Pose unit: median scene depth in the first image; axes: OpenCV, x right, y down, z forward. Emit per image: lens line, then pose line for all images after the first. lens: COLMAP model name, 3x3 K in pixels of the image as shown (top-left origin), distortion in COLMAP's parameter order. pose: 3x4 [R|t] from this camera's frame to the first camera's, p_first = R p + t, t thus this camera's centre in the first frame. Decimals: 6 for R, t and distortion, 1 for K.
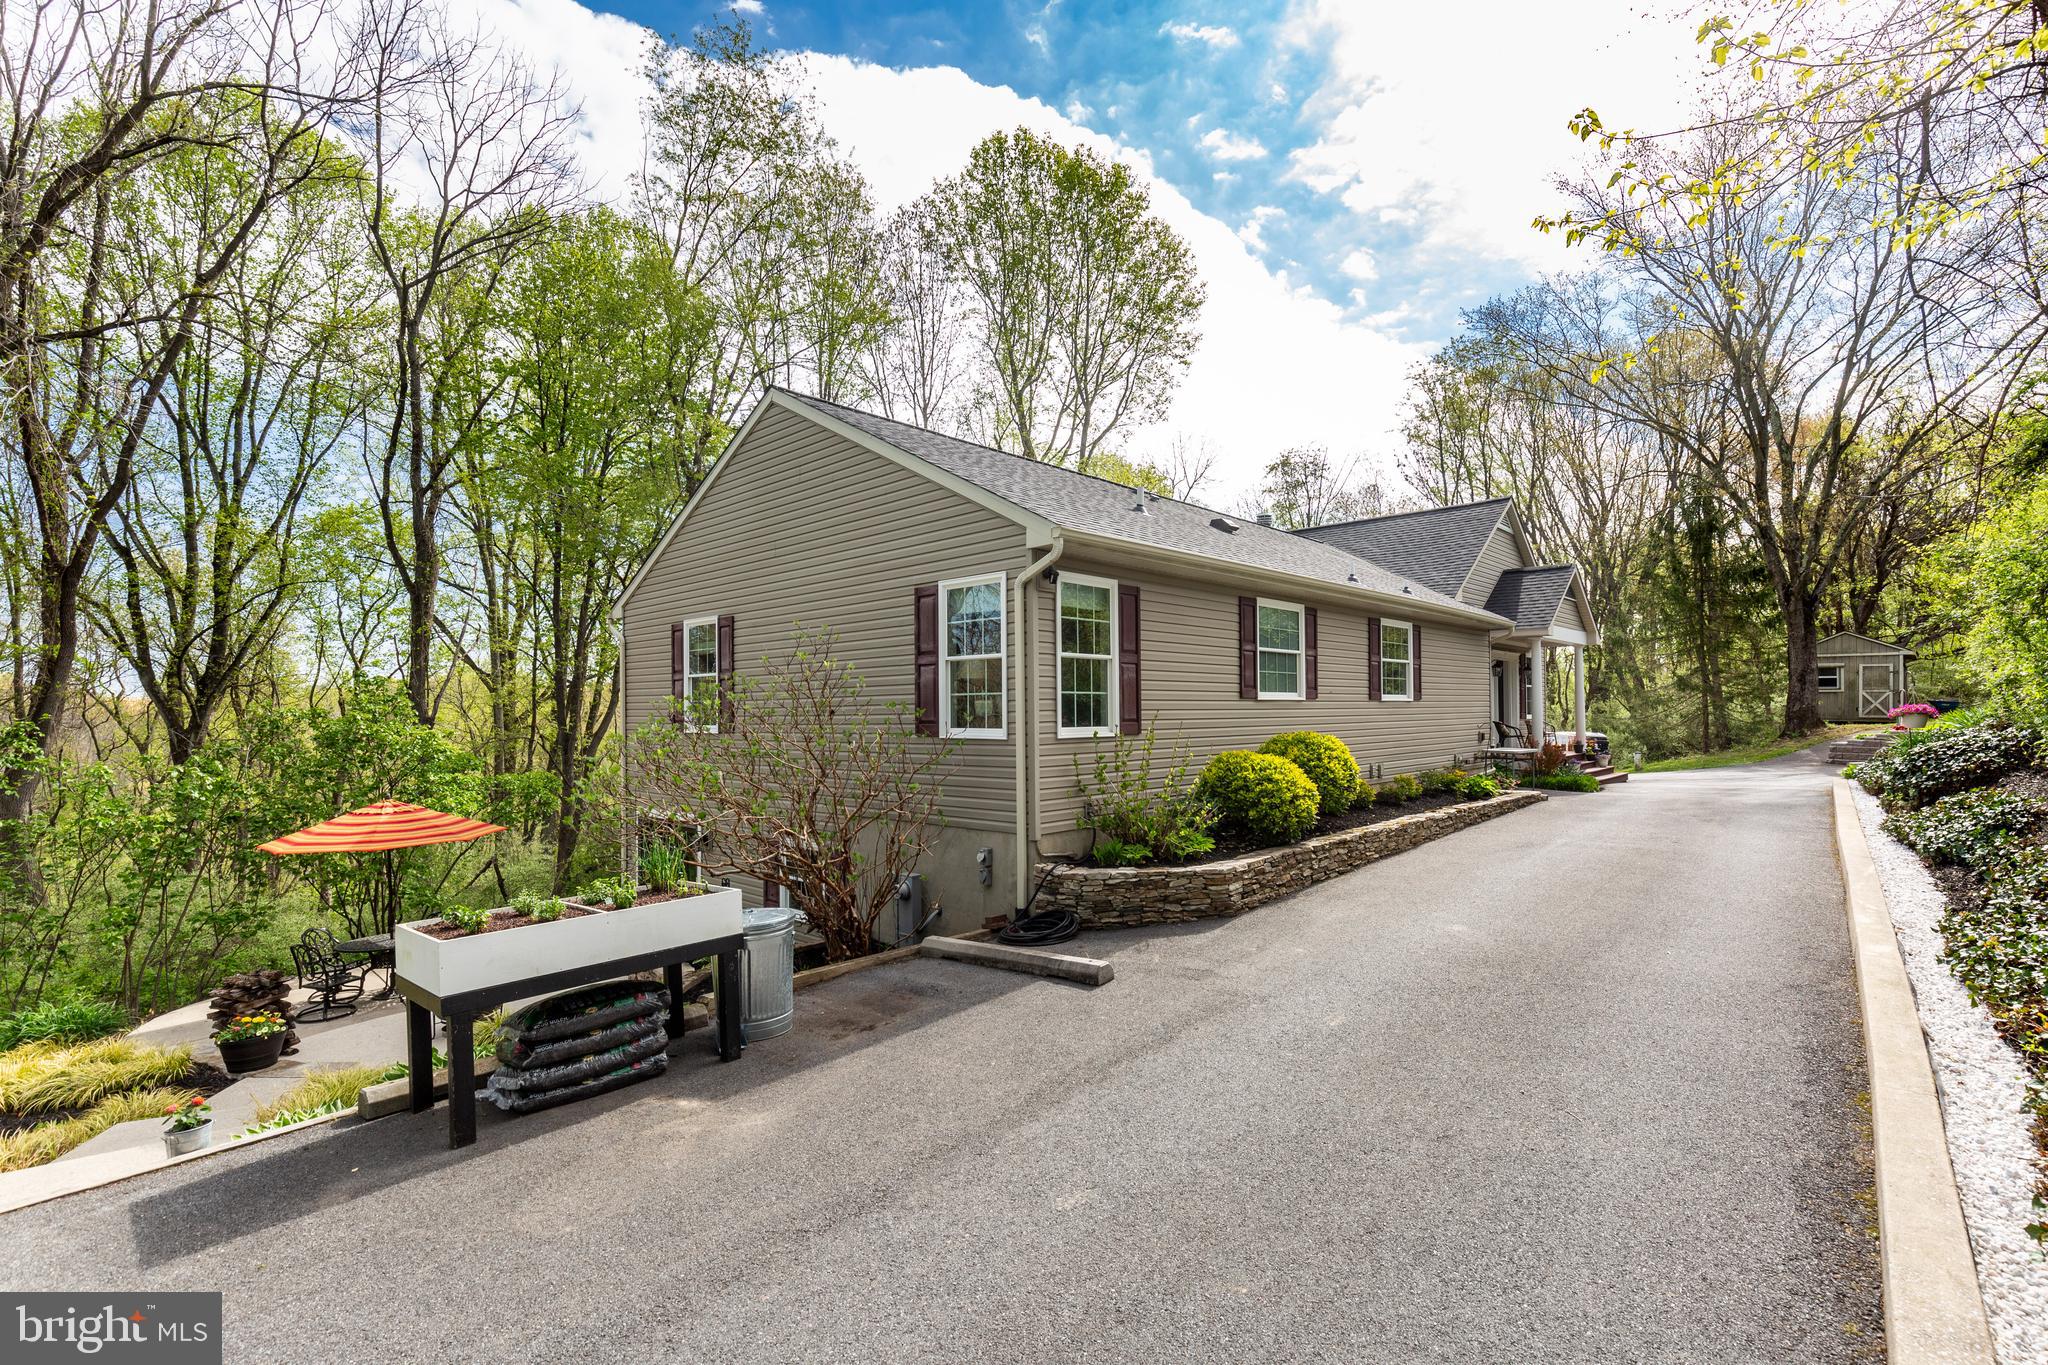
lens RADIAL K [[927.1, 0, 1040.1], [0, 927.1, 695.1], [0, 0, 1]] dist [0.012072, -0.002916]
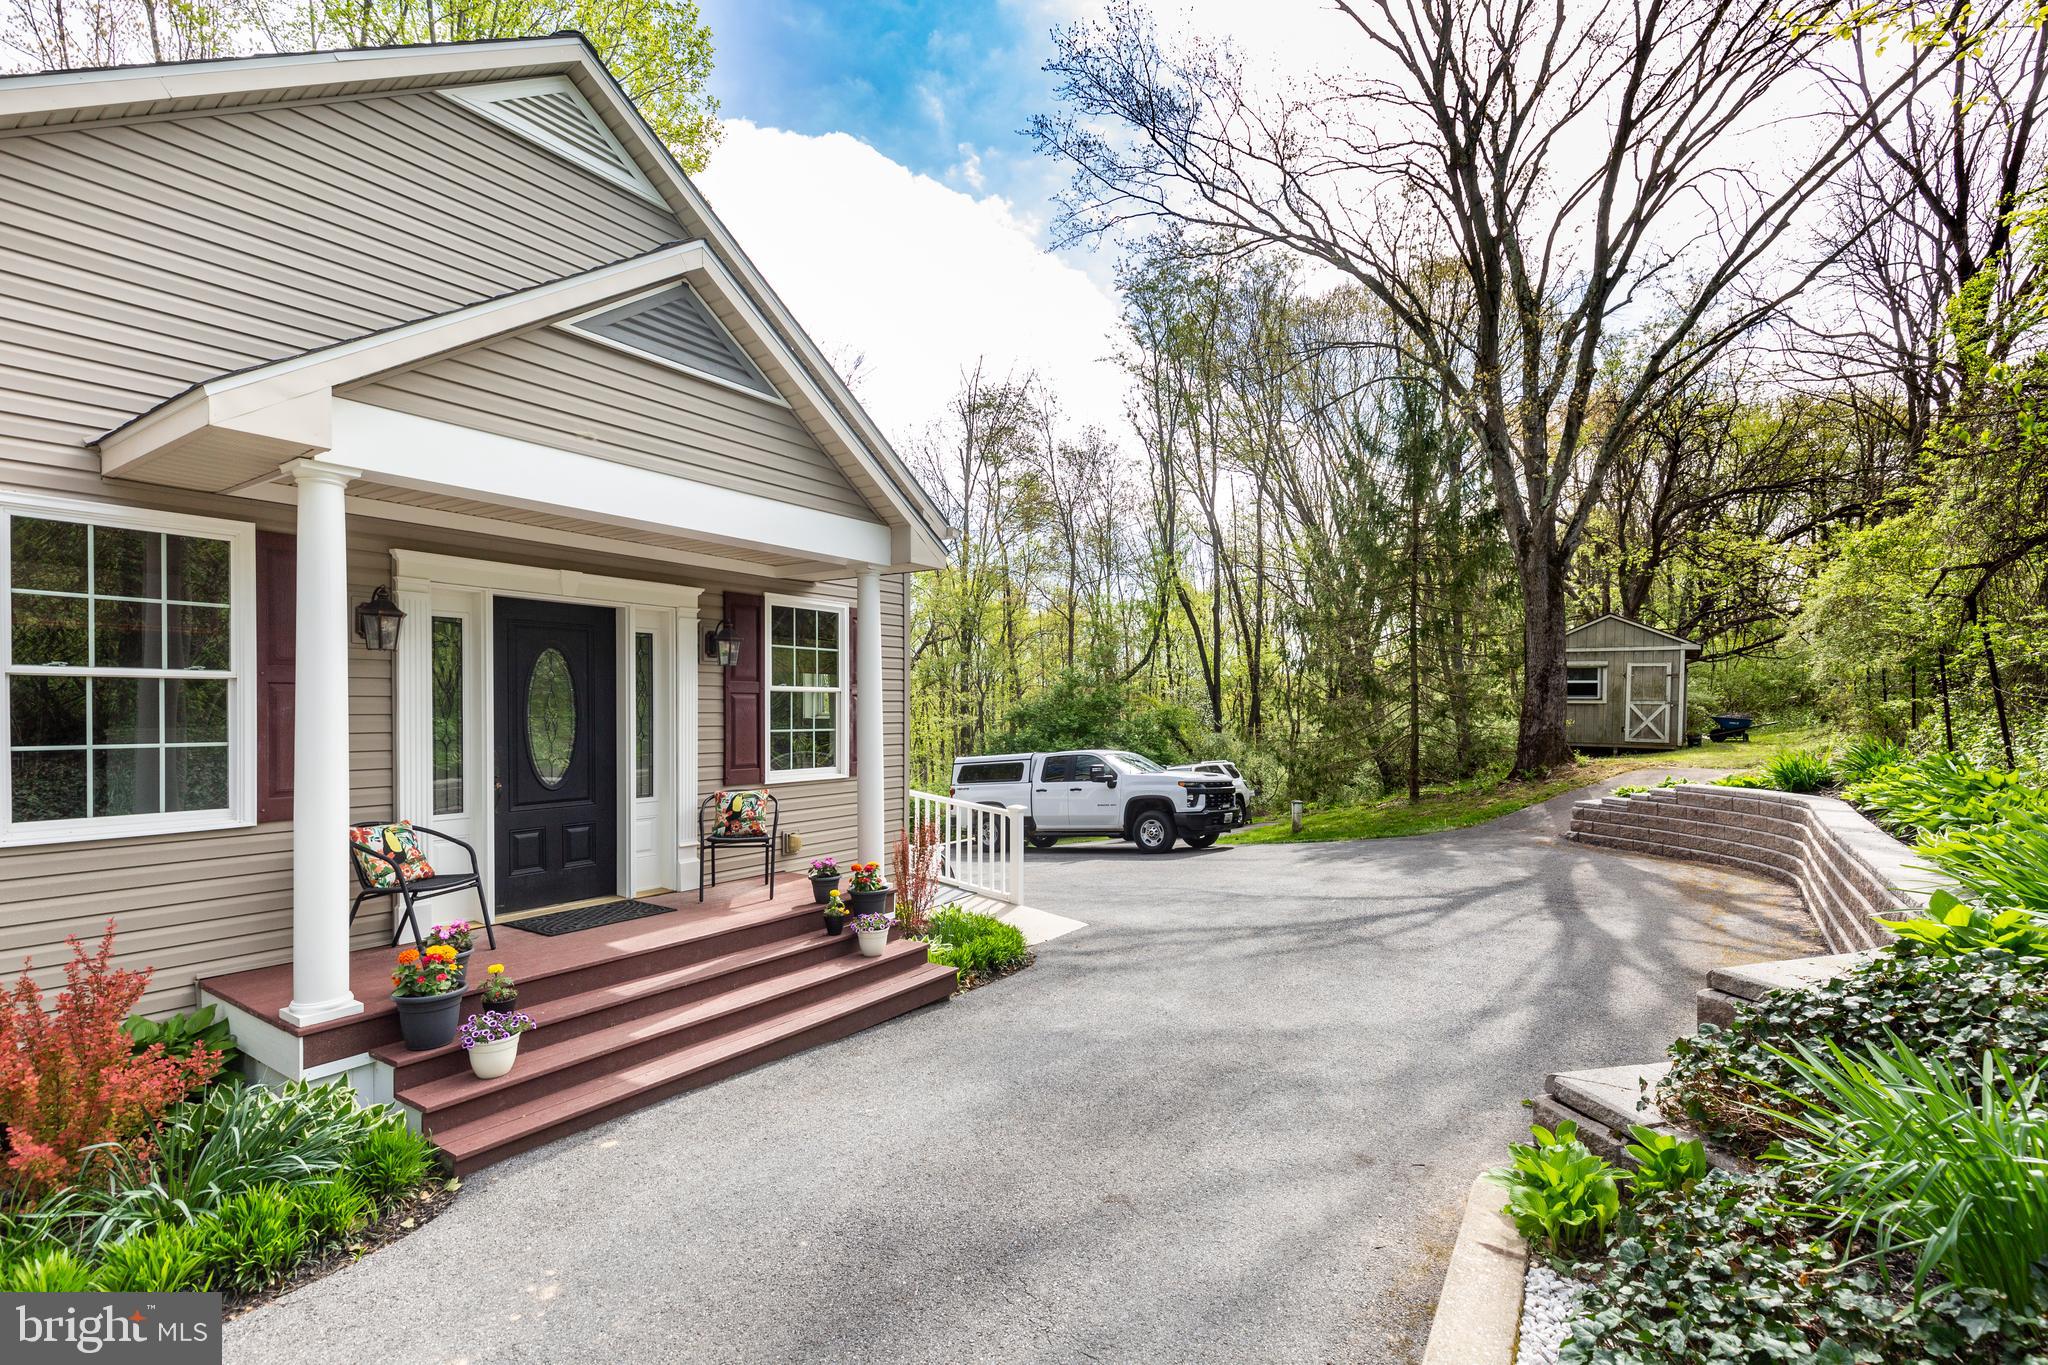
lens RADIAL K [[927.1, 0, 1007.1], [0, 927.1, 710.9], [0, 0, 1]] dist [0.012072, -0.002916]
pose [[0.991082, 0.011945, 0.132714, 0.823346], [-0.015129, 0.999621, 0.023008, -0.017162], [-0.132389, -0.024811, 0.990887, 0.937068]]
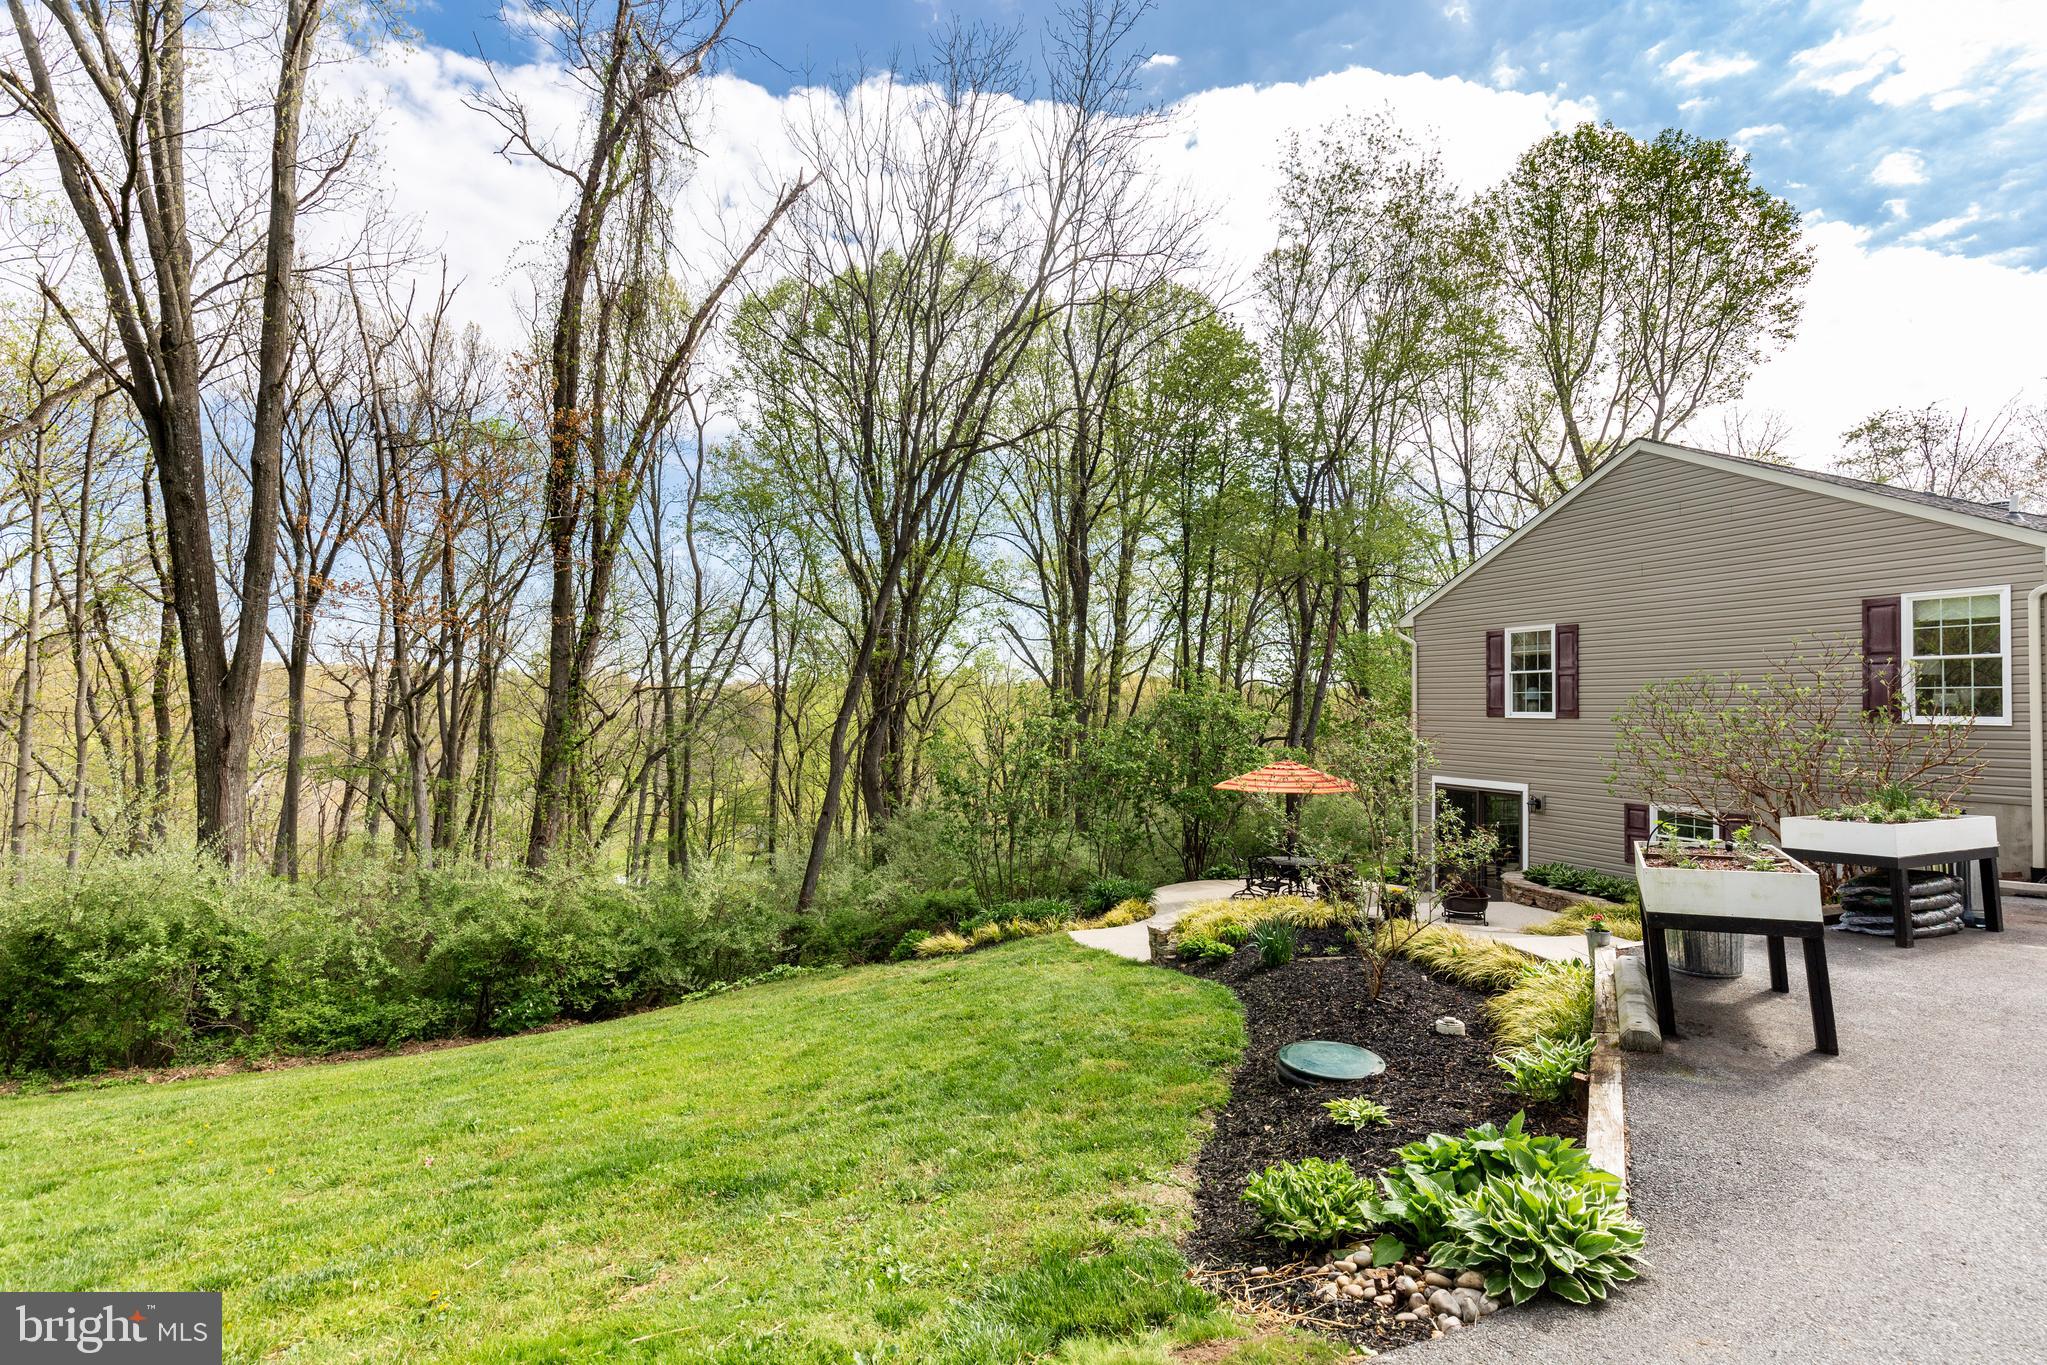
lens RADIAL K [[926.7, 0, 1034.1], [0, 926.7, 683.4], [0, 0, 1]] dist [0.012072, -0.002916]
pose [[0.917471, 0.010163, -0.397673, -0.451656], [-0.015576, 0.999825, -0.010385, 0.016219], [0.397497, 0.015722, 0.917469, -0.376774]]
